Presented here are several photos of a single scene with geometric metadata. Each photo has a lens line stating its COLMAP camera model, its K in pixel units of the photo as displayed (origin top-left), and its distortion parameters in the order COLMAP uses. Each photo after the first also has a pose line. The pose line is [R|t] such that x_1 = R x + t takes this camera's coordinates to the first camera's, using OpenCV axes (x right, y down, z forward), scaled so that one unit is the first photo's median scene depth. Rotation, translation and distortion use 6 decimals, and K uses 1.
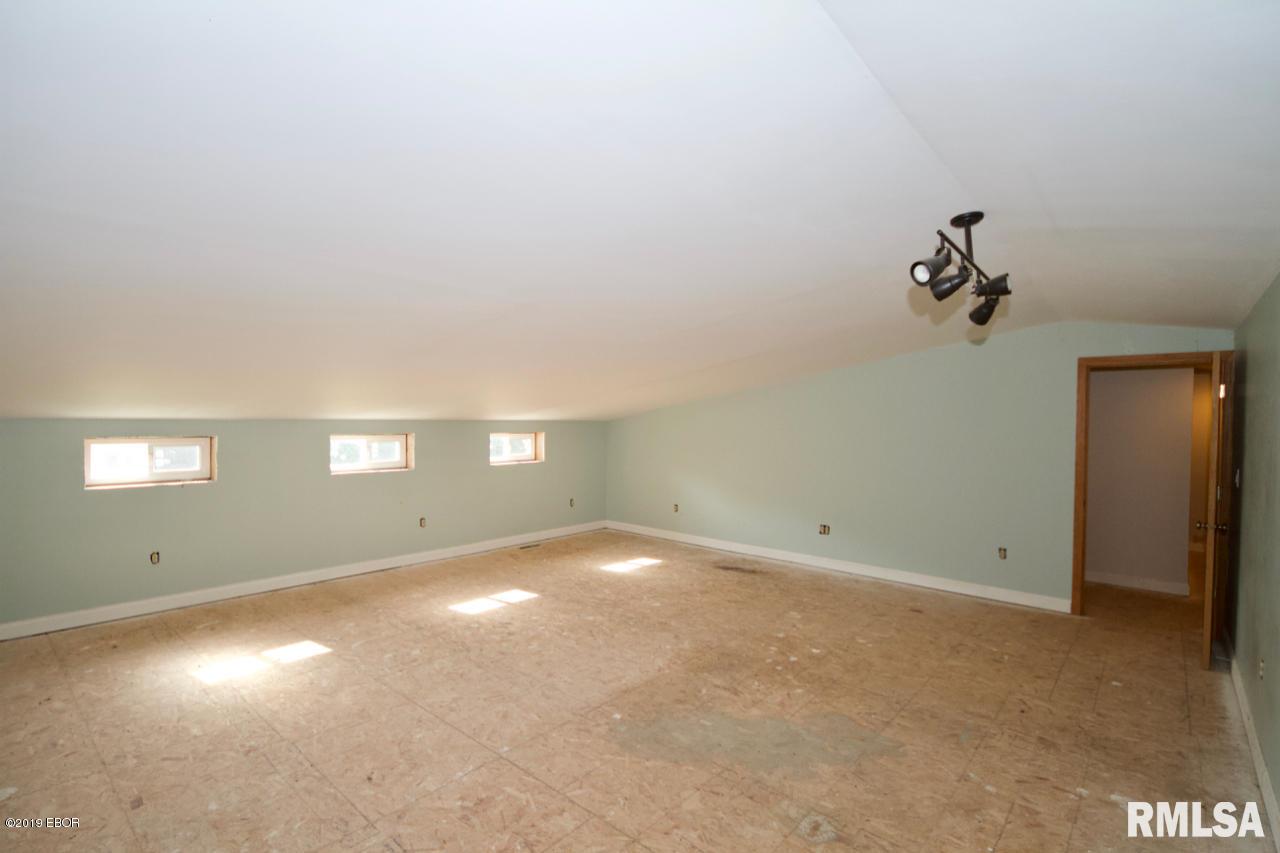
lens RADIAL K [[591.9, 0, 640.0], [0, 591.9, 426.5], [0, 0, 1]] dist [0.000447, -0.017277]
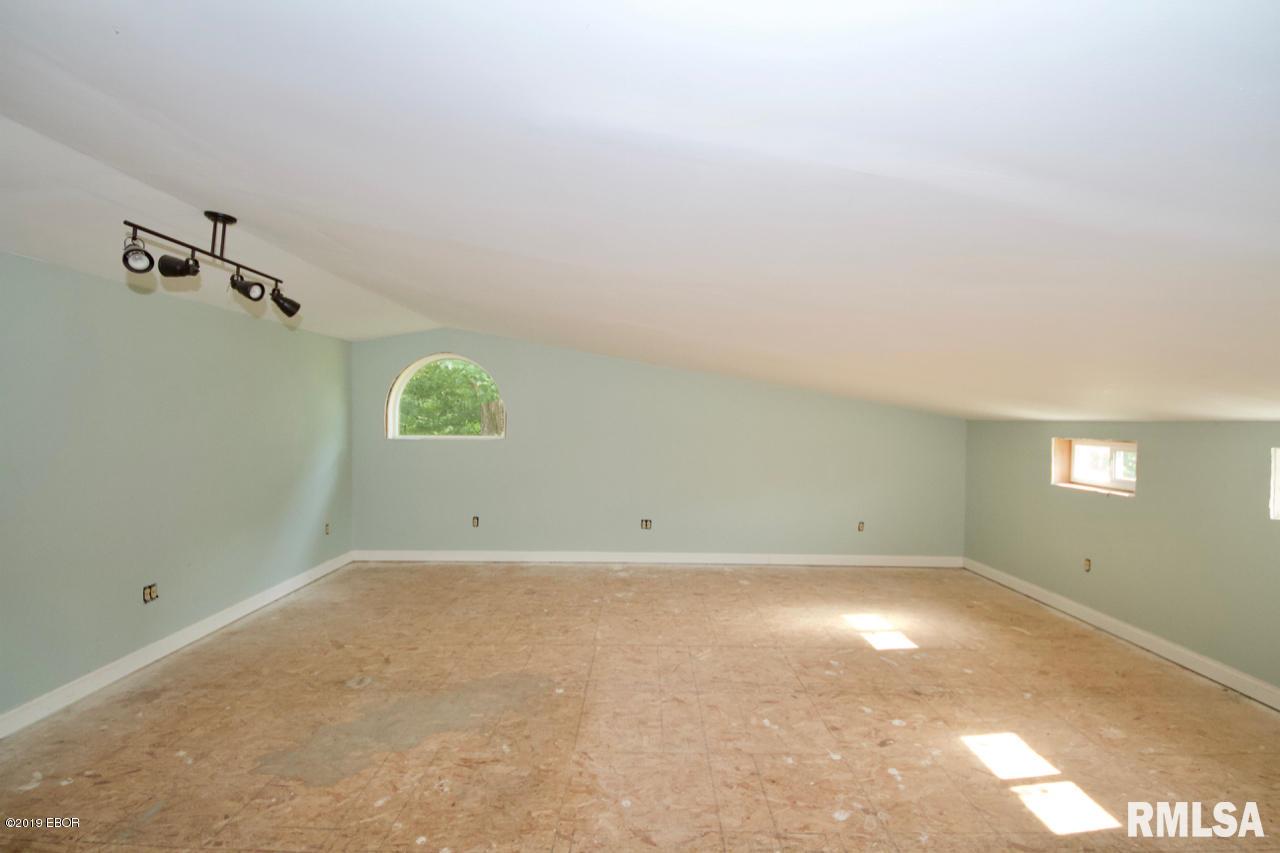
lens RADIAL K [[591.9, 0, 640.0], [0, 591.9, 426.5], [0, 0, 1]] dist [0.000447, -0.017277]
pose [[-0.759269, -0.010168, -0.650697, 0.479541], [-0.027260, 0.999497, 0.016190, 0.001632], [0.650206, 0.030030, -0.759165, 1.668577]]
